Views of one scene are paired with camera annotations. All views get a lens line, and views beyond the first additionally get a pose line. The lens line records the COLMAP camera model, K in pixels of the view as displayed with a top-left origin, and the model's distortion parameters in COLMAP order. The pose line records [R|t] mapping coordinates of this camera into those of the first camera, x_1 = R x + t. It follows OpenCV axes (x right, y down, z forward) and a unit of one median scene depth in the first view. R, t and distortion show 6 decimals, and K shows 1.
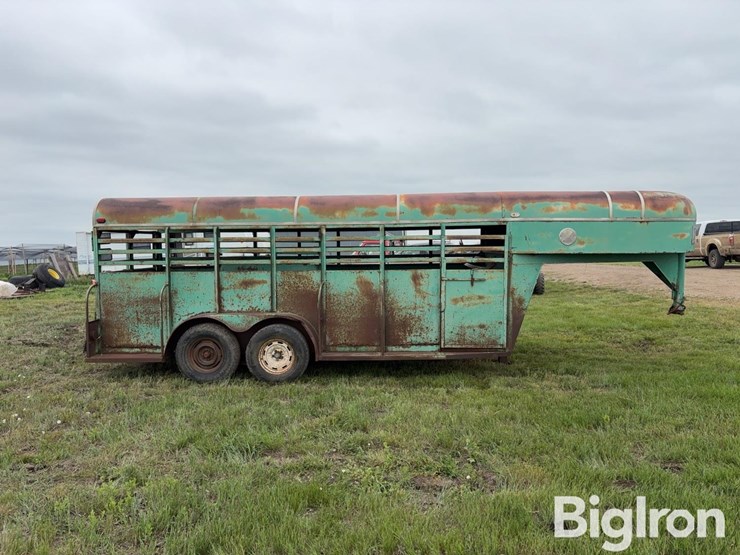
lens RADIAL K [[561.2, 0, 365.3], [0, 561.2, 282.7], [0, 0, 1]] dist [0.062109, -0.073377]
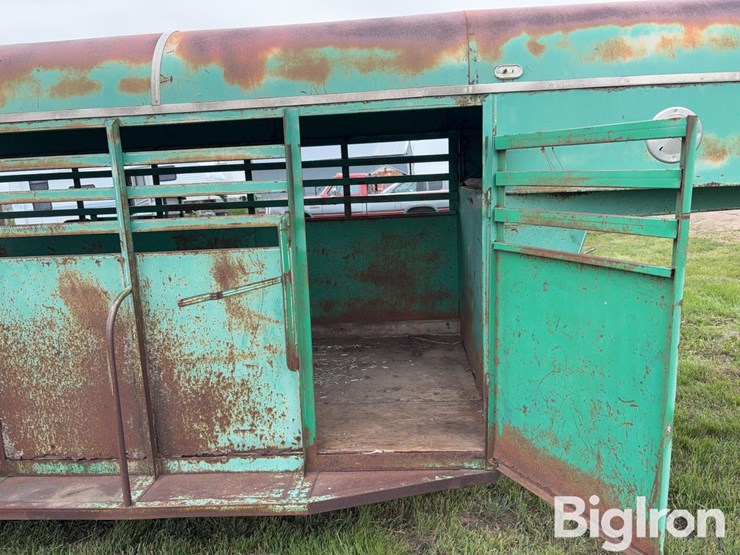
lens RADIAL K [[578.5, 0, 371.1], [0, 578.5, 283.1], [0, 0, 1]] dist [0.056295, -0.075742]
pose [[0.999233, -0.031043, -0.023862, 0.188621], [0.033389, 0.993888, 0.105226, -0.037787], [0.020450, -0.105942, 0.994162, 0.646237]]
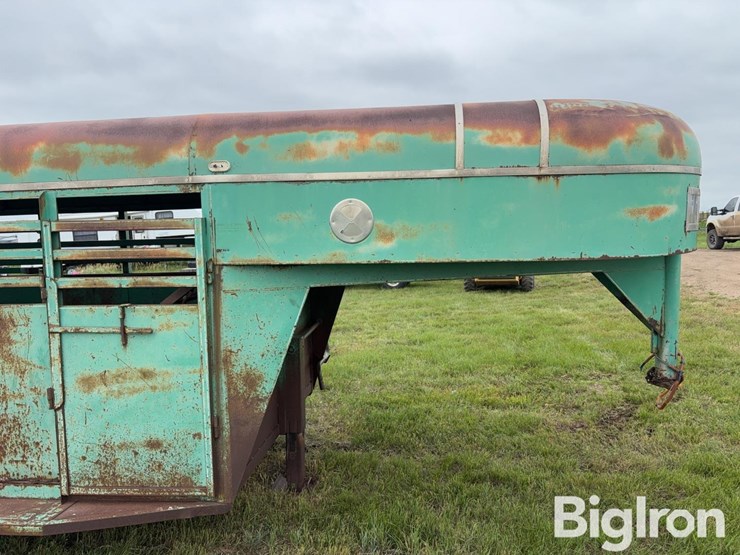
lens RADIAL K [[561.2, 0, 365.3], [0, 561.2, 282.7], [0, 0, 1]] dist [0.062109, -0.073377]
pose [[0.998164, -0.010447, -0.059661, 0.383852], [0.011835, 0.999666, 0.022956, -0.046525], [0.059401, -0.023620, 0.997955, 0.601947]]
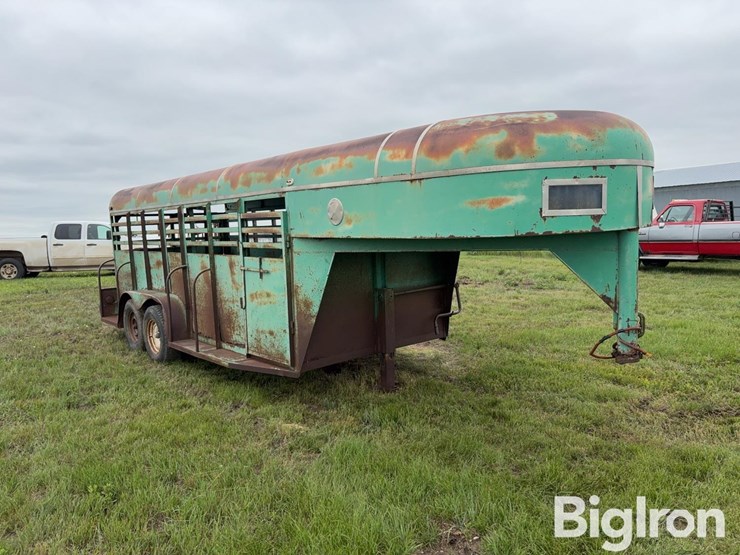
lens RADIAL K [[561.2, 0, 365.3], [0, 561.2, 282.7], [0, 0, 1]] dist [0.062109, -0.073377]
pose [[0.681499, 0.064556, -0.728966, 0.837620], [-0.024696, 0.997563, 0.065255, -0.042345], [0.731402, -0.026468, 0.681432, 0.577208]]
